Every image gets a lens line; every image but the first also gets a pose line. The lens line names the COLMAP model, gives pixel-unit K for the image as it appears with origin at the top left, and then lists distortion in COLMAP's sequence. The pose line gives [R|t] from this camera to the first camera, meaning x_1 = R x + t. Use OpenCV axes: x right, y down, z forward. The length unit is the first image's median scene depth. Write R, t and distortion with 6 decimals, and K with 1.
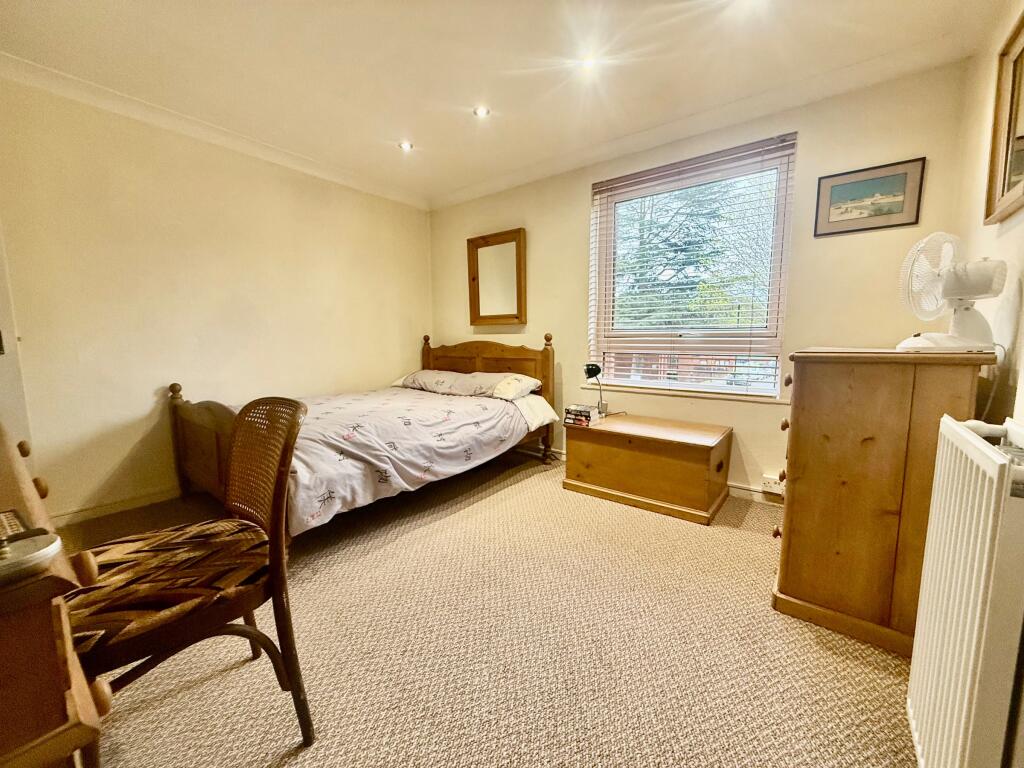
lens RADIAL K [[409.4, 0, 513.1], [0, 409.4, 384.4], [0, 0, 1]] dist [-0.001370, -0.000153]
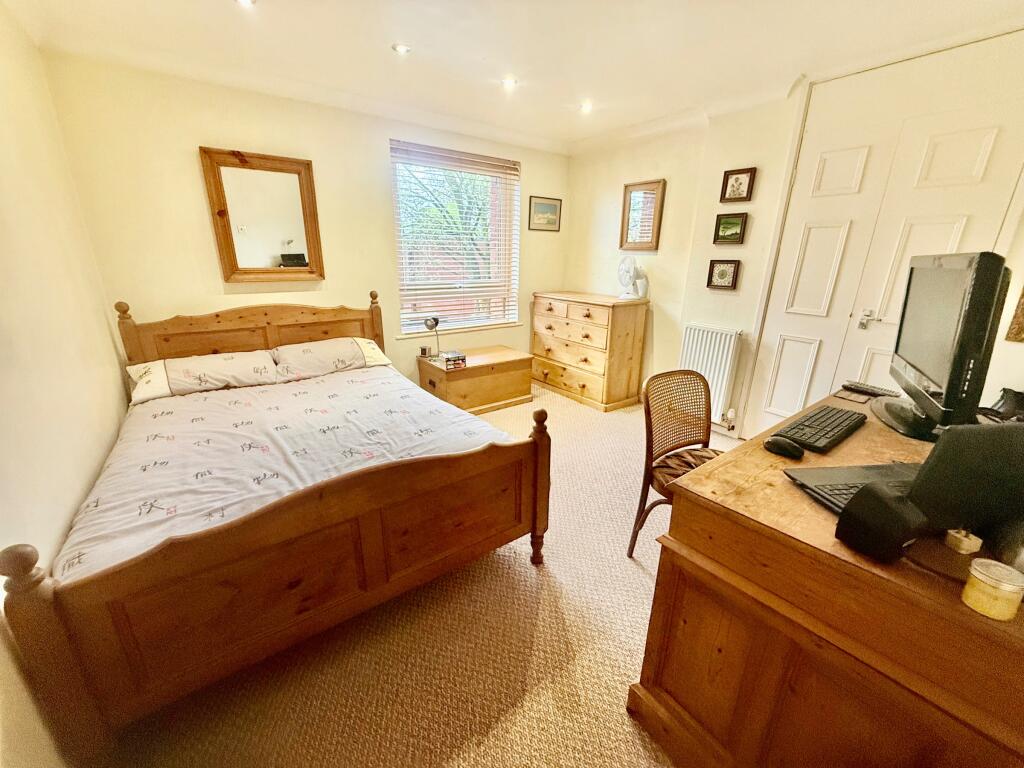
lens RADIAL K [[409.4, 0, 512.1], [0, 409.4, 386.8], [0, 0, 1]] dist [-0.001370, -0.000153]
pose [[0.263066, -0.290528, 0.919995, -0.790423], [0.093726, 0.956767, 0.275340, -0.142843], [-0.960214, 0.013794, 0.278923, 0.406482]]
